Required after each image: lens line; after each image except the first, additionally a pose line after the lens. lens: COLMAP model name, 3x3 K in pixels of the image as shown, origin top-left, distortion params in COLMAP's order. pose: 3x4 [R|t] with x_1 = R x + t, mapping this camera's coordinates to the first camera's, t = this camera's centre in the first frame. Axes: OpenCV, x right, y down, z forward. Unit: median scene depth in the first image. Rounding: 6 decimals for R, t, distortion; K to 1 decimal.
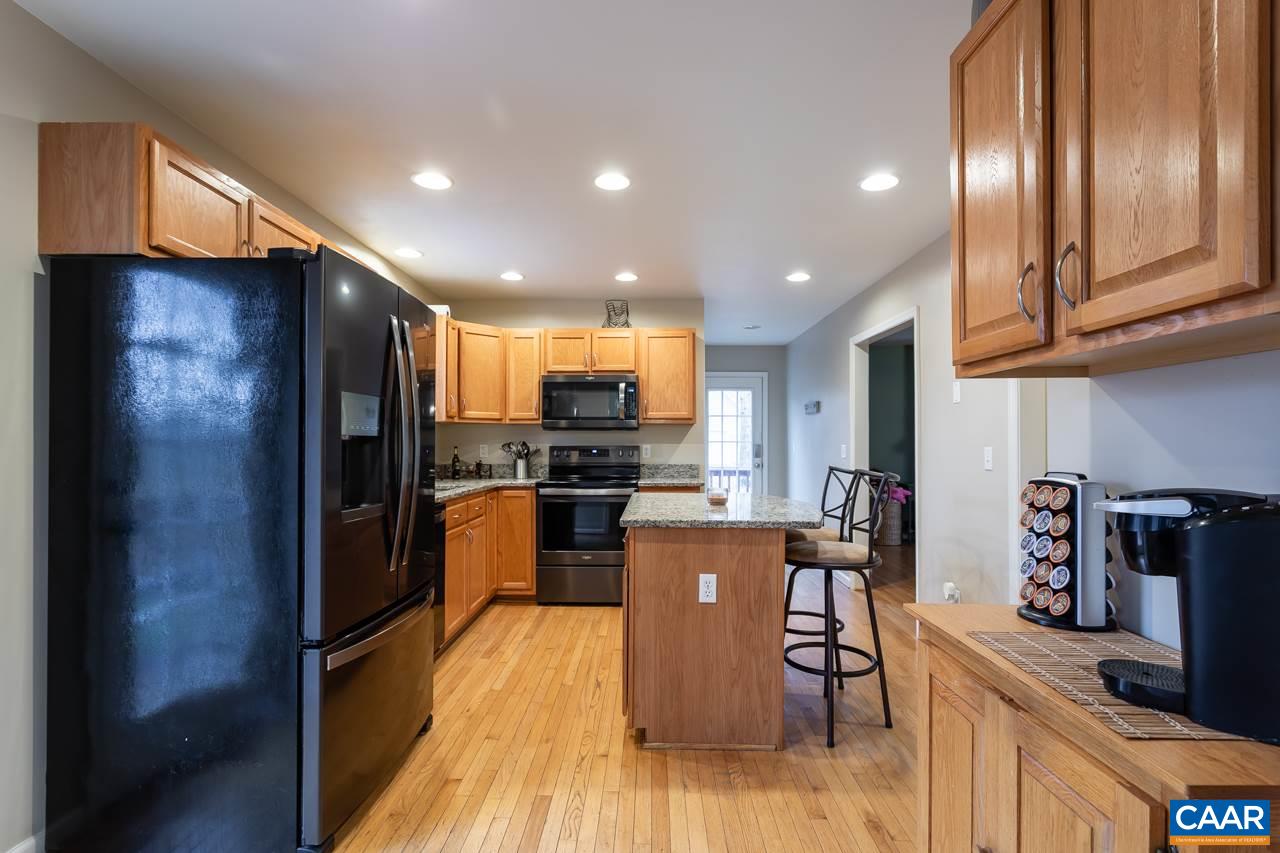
lens RADIAL K [[610.6, 0, 642.3], [0, 610.6, 435.5], [0, 0, 1]] dist [0.004522, 0.000132]
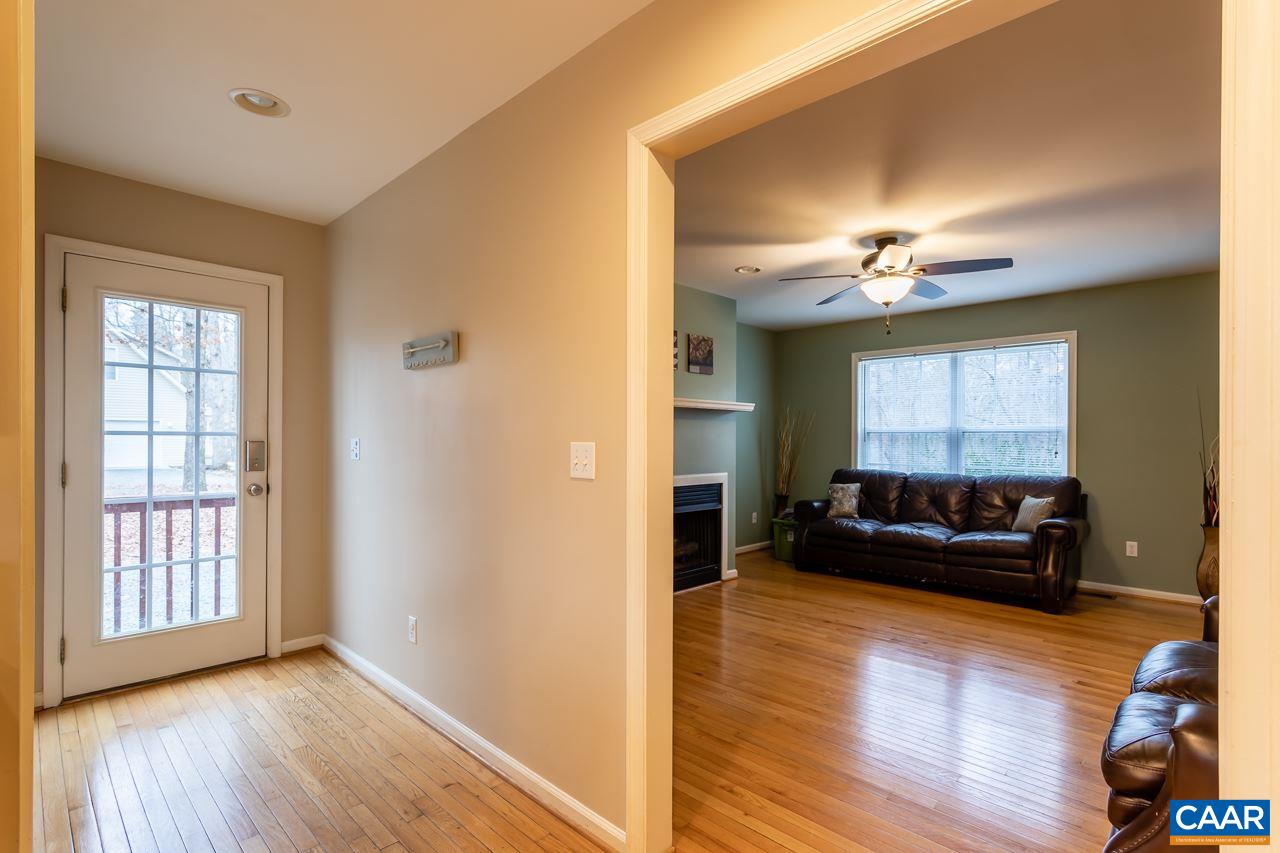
lens RADIAL K [[610.6, 0, 646.6], [0, 610.6, 435.8], [0, 0, 1]] dist [0.004522, 0.000132]
pose [[0.688143, -0.000348, 0.725575, 0.065861], [-0.006576, 0.999956, 0.006716, 0.006780], [-0.725546, -0.009392, 0.688110, 0.504532]]
